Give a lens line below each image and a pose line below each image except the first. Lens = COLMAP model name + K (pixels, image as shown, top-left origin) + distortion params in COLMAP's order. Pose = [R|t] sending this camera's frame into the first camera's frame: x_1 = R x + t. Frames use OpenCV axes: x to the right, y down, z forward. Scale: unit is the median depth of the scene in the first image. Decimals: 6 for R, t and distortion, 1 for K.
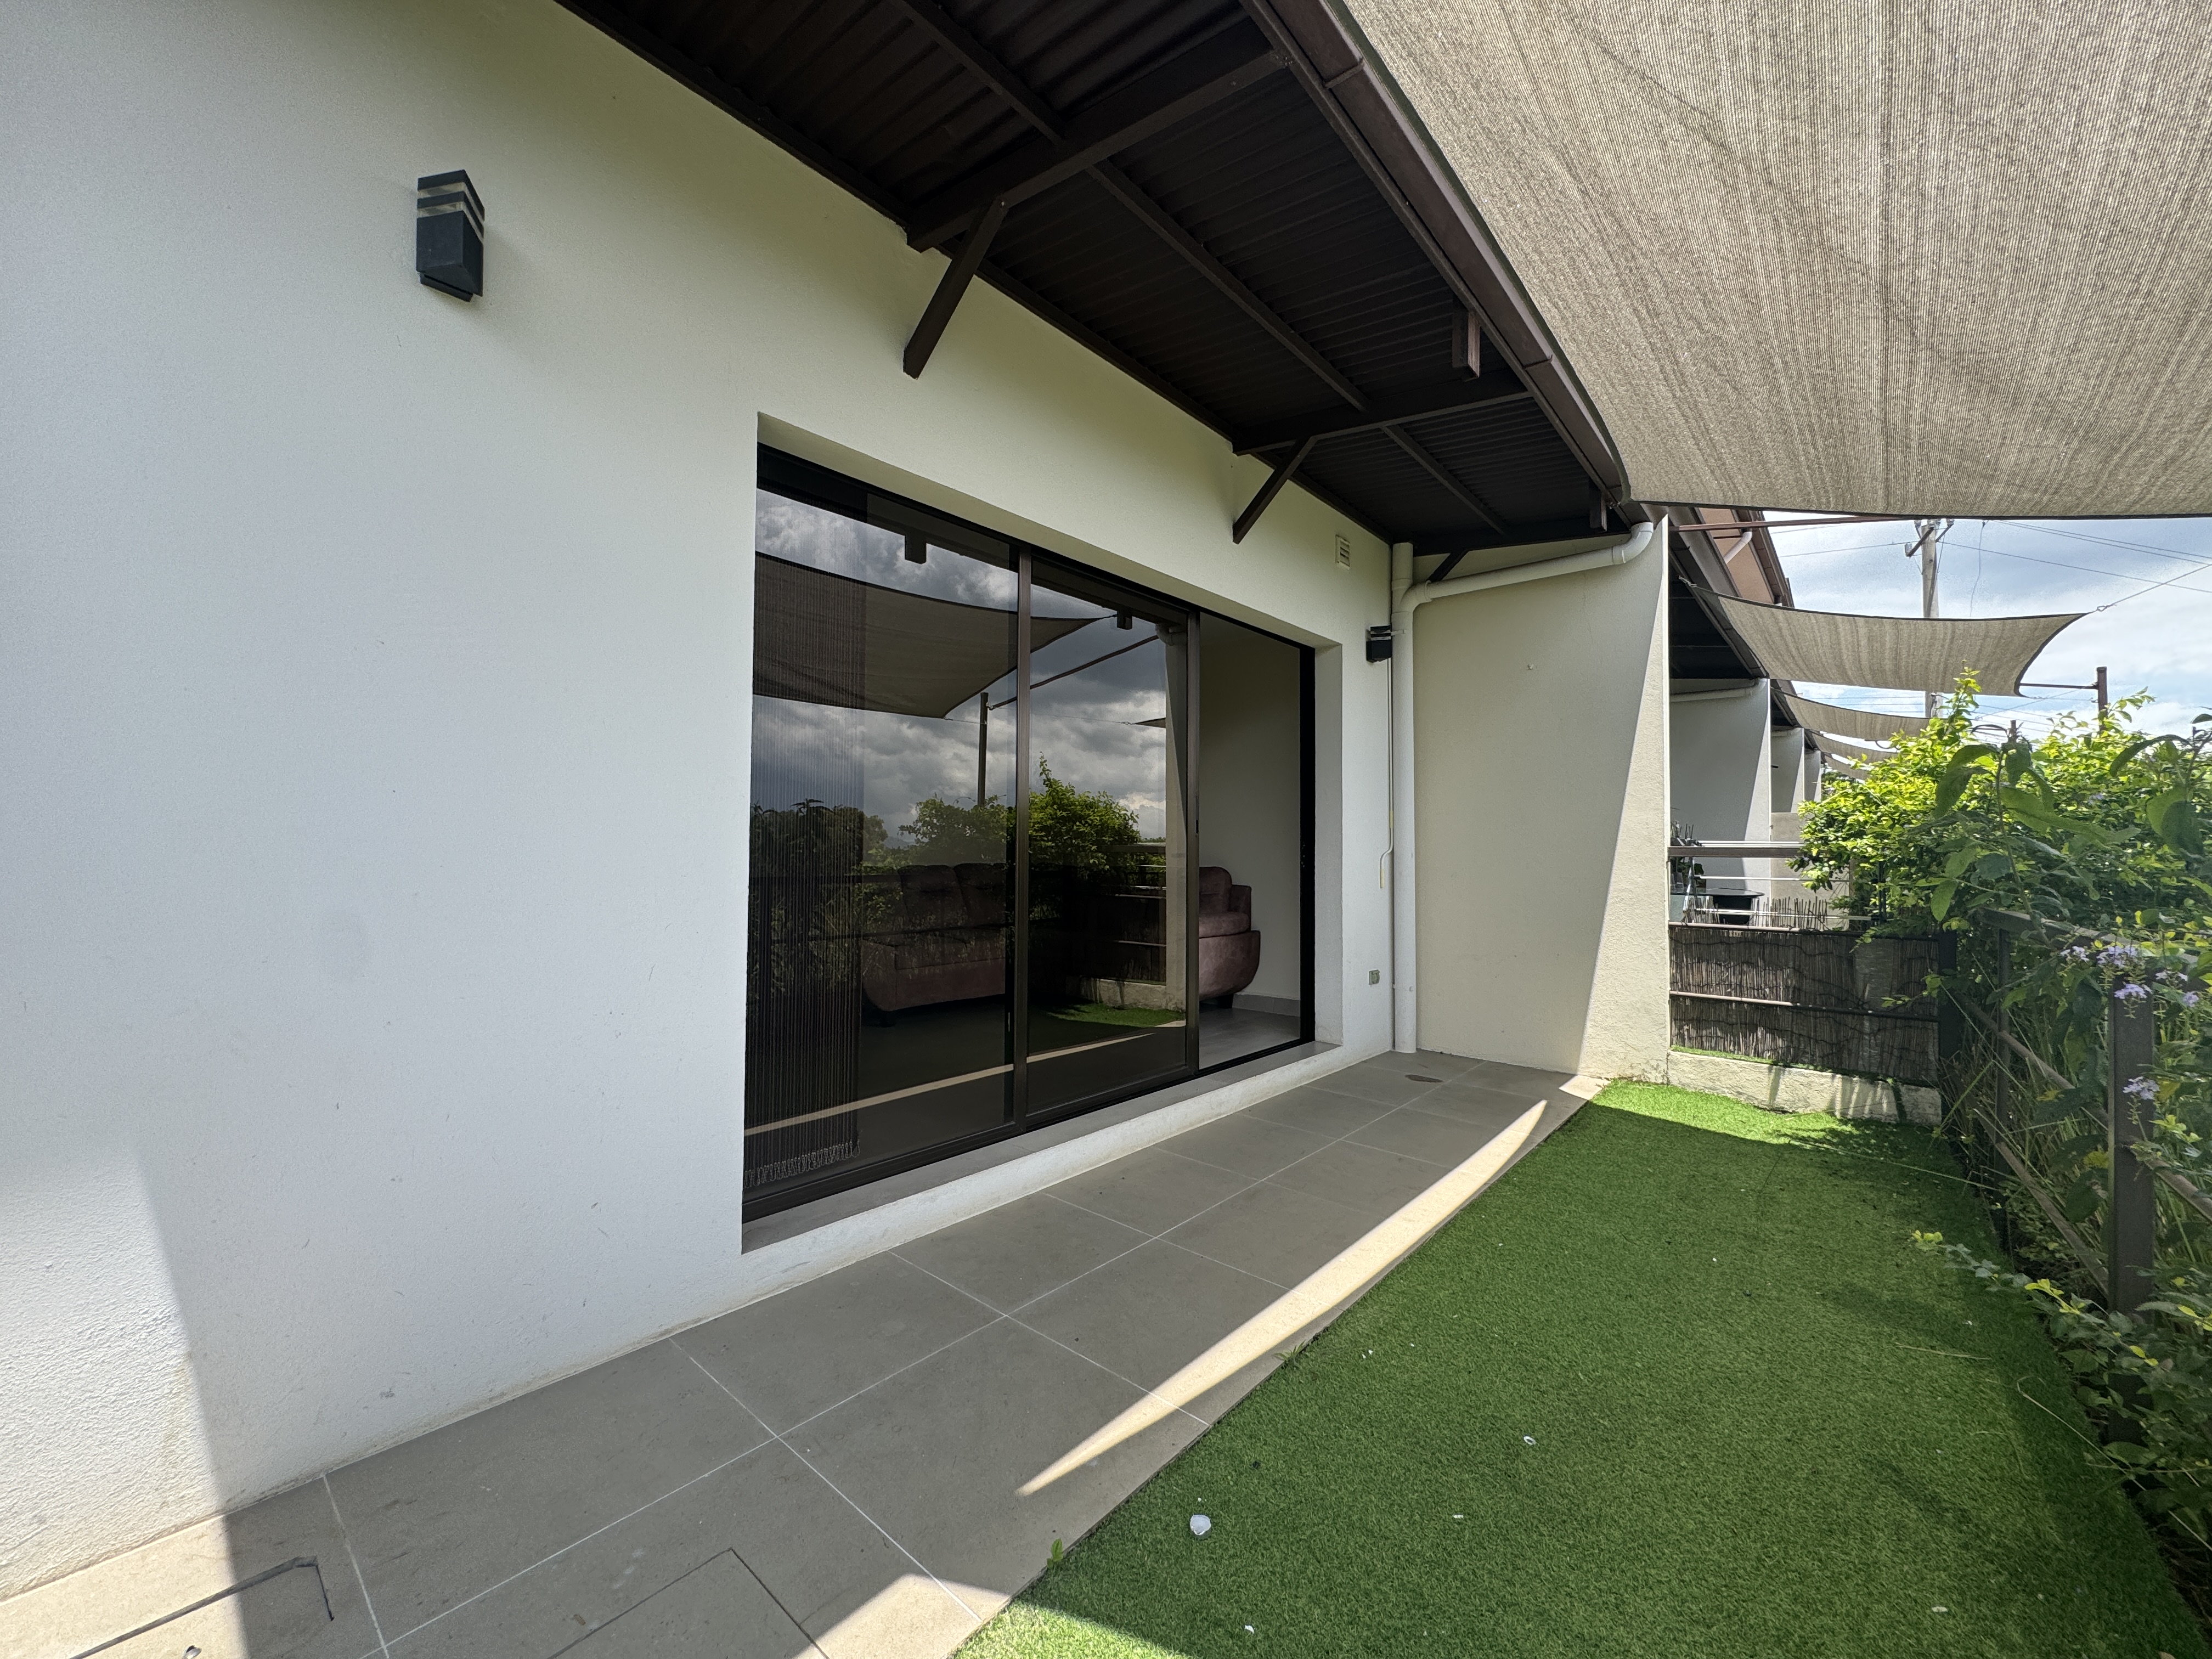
lens RADIAL K [[882.3, 0, 1107.4], [0, 882.3, 837.6], [0, 0, 1]] dist [-0.003468, -0.000146]
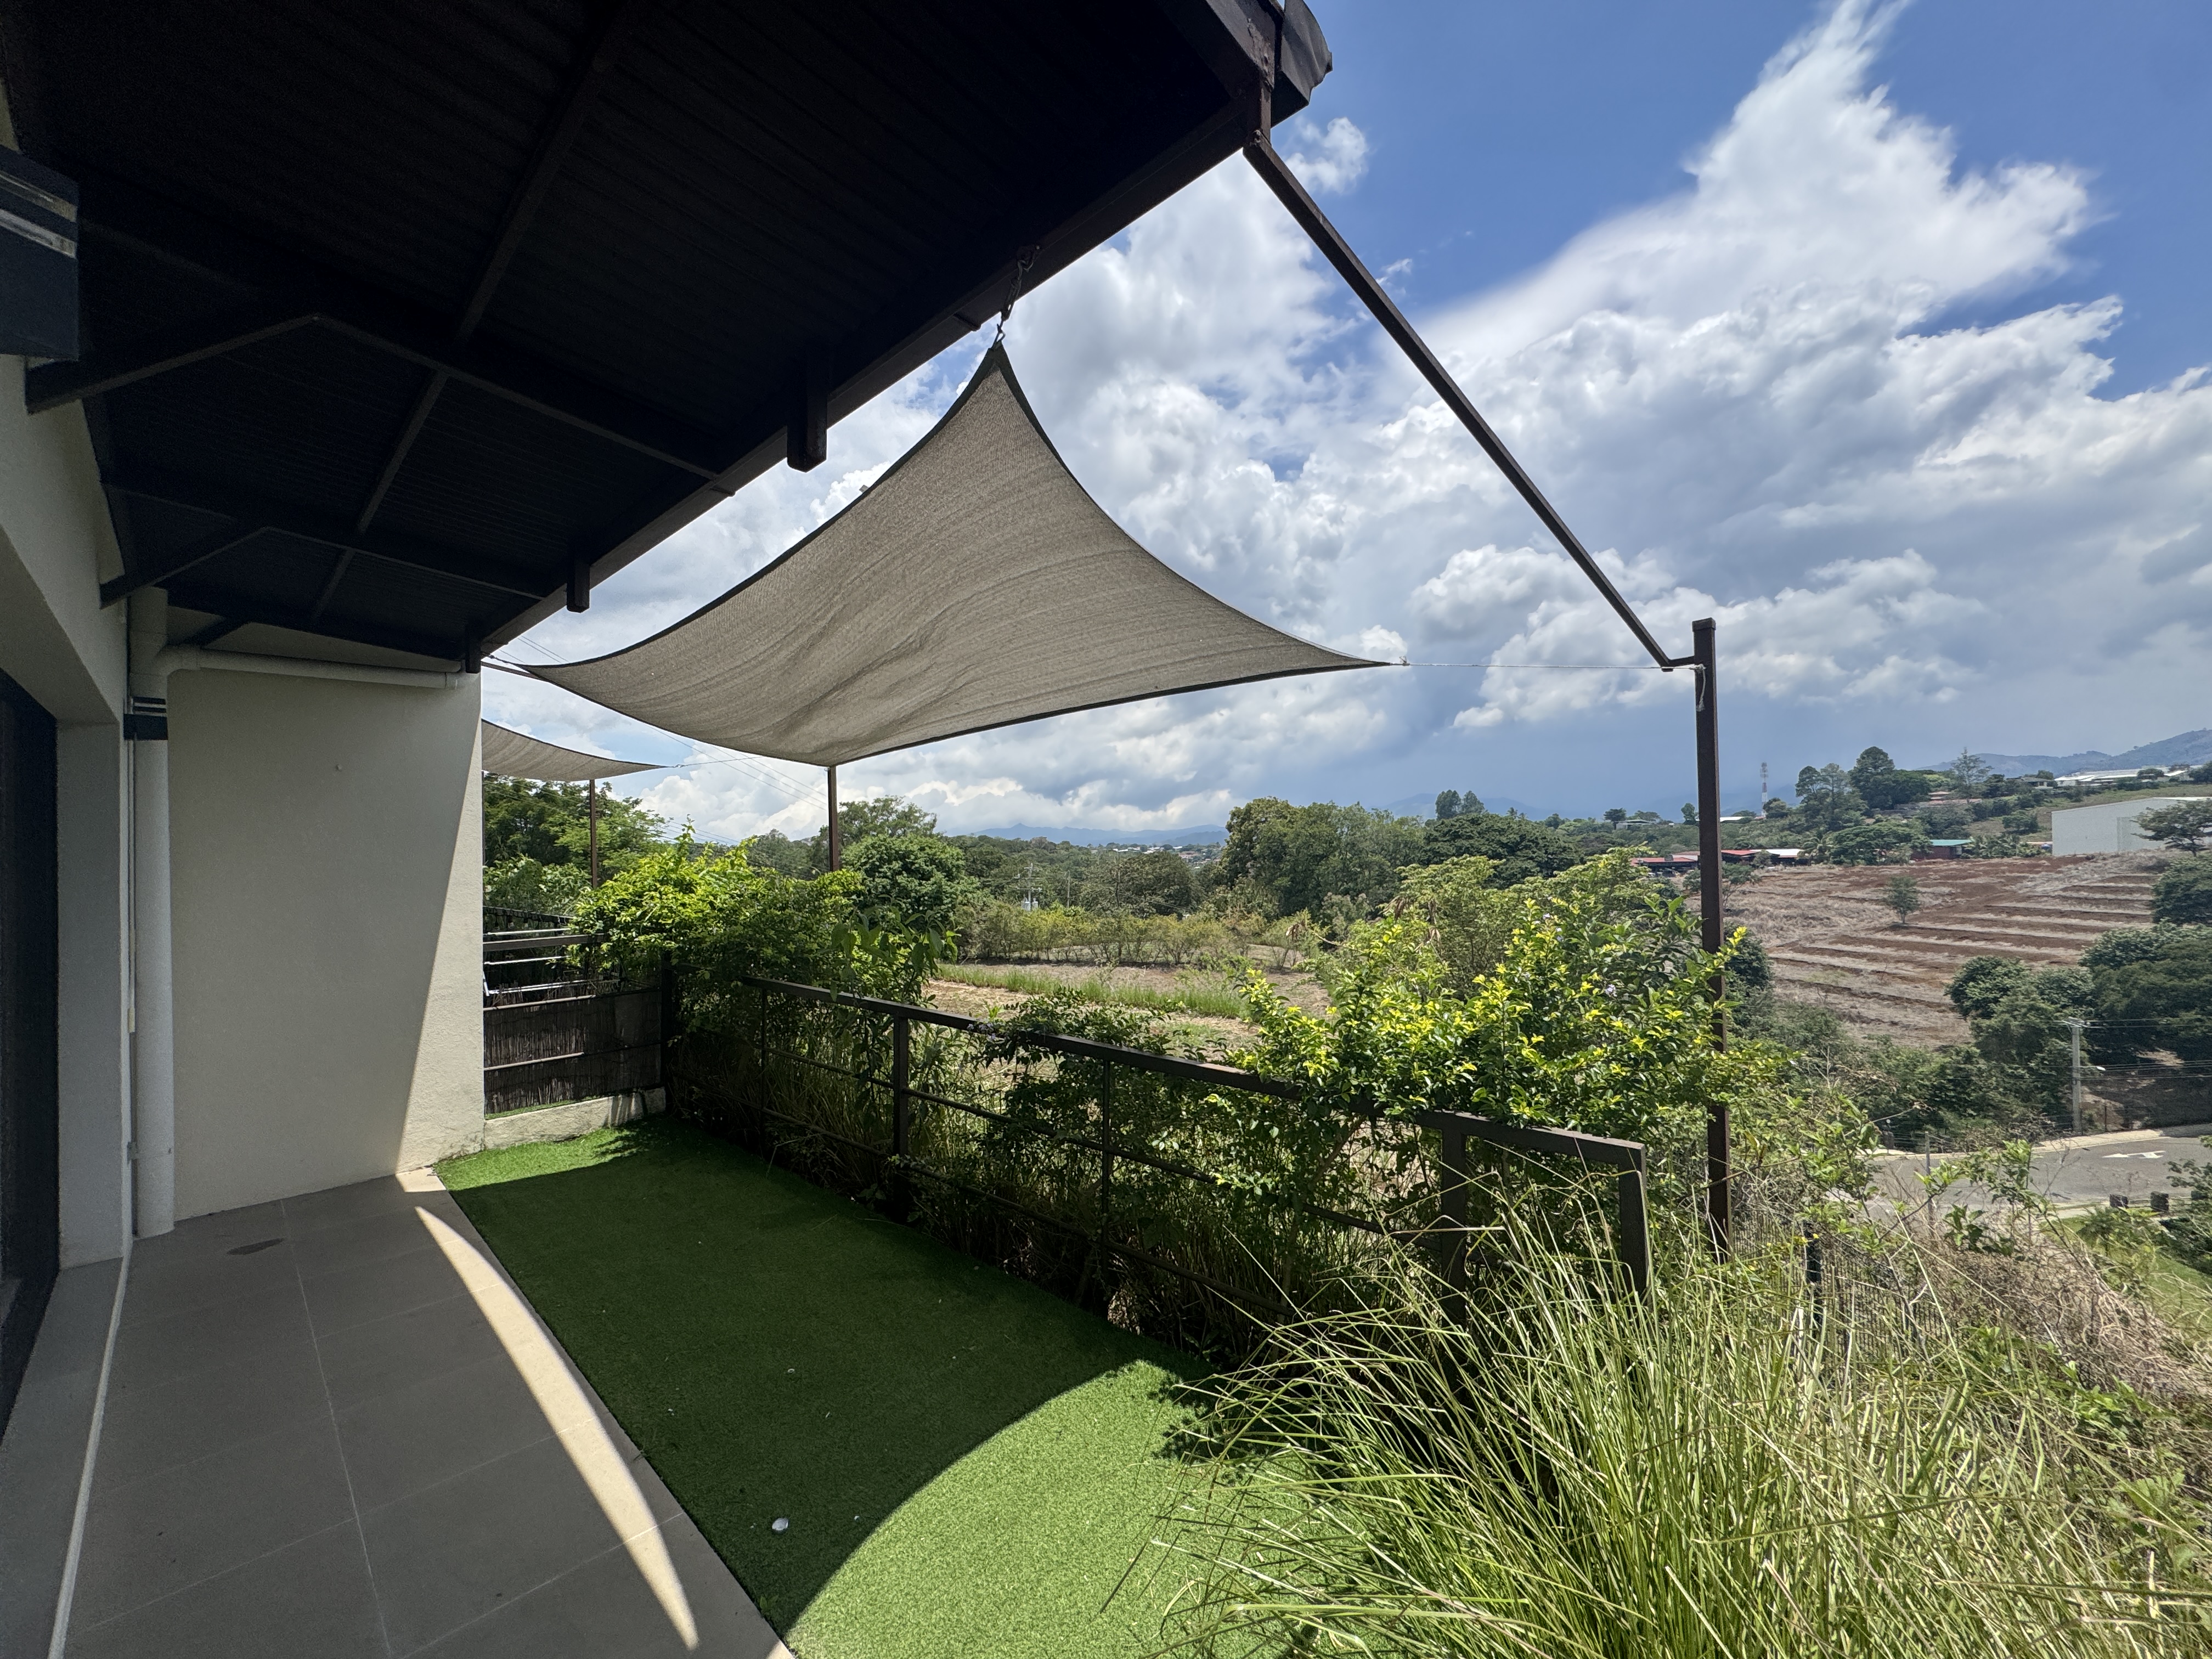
lens RADIAL K [[882.3, 0, 1107.7], [0, 882.3, 832.6], [0, 0, 1]] dist [-0.003468, -0.000146]
pose [[0.052344, -0.001326, 0.998628, -0.474611], [-0.001375, 0.999998, 0.001400, -0.139419], [-0.998628, -0.001446, 0.052342, 0.128272]]
